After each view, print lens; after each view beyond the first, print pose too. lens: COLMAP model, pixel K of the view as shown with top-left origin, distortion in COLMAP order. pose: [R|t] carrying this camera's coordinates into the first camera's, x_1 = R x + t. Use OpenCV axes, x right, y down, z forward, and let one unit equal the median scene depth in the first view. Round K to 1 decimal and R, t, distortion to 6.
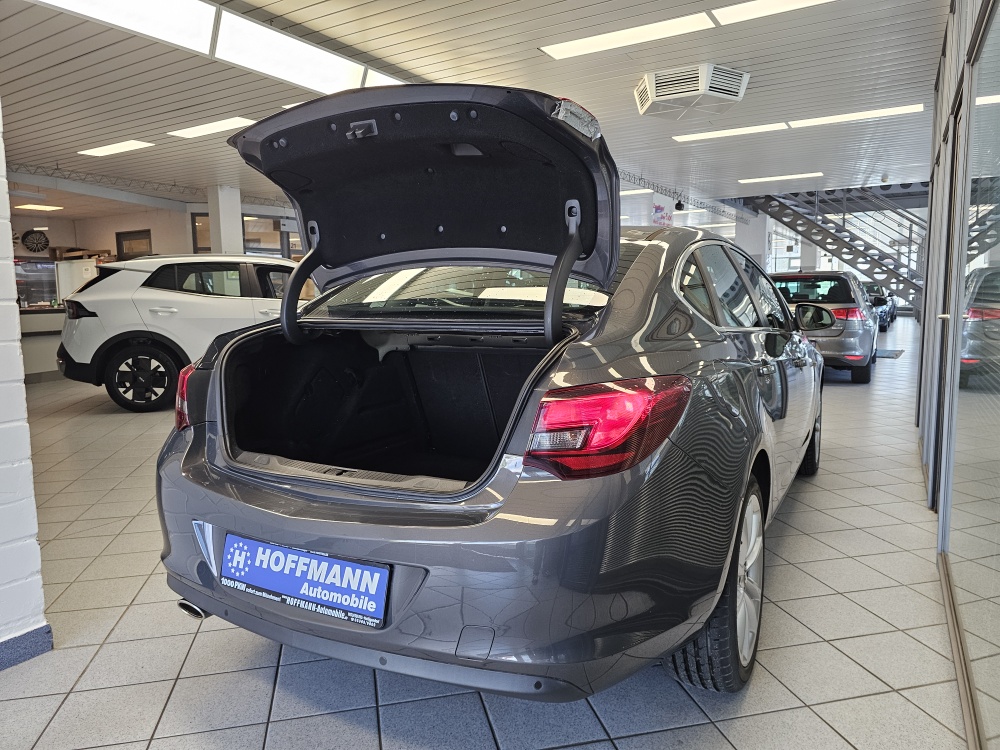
lens RADIAL K [[678.3, 0, 500.0], [0, 678.3, 375.0], [0, 0, 1]] dist [0.028562, -0.047167]
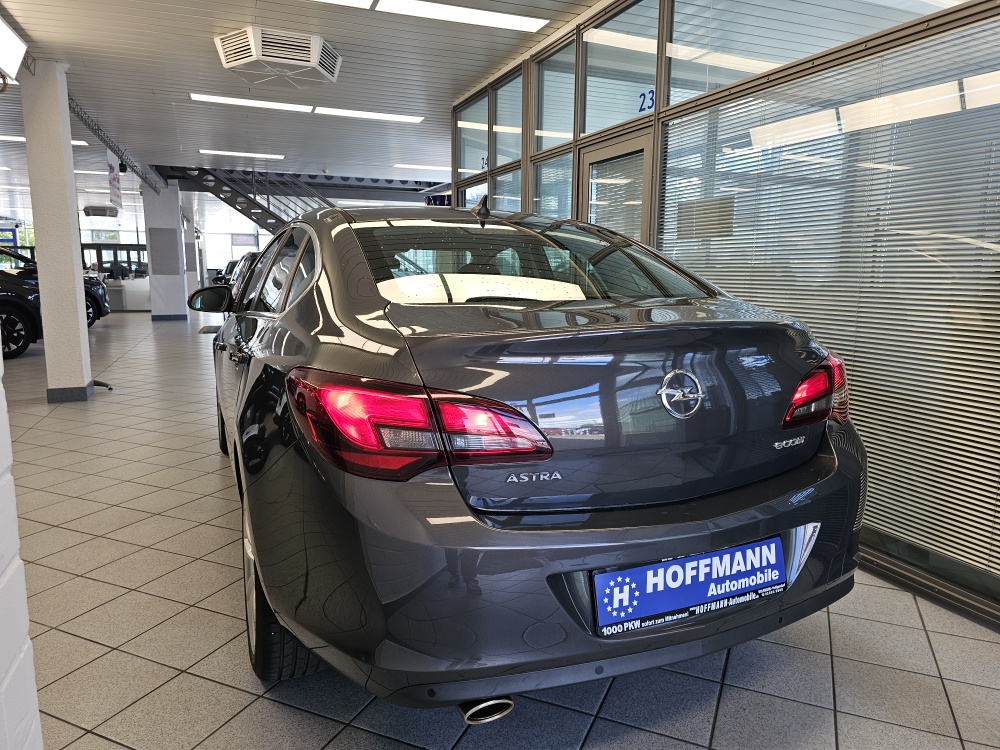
lens RADIAL K [[694.0, 0, 514.0], [0, 694.0, 371.7], [0, 0, 1]] dist [0.005145, 0.002967]
pose [[0.585186, -0.096212, 0.805171, -1.150643], [0.075767, 0.995080, 0.063839, -0.071840], [-0.807351, 0.023648, 0.589597, 0.609905]]
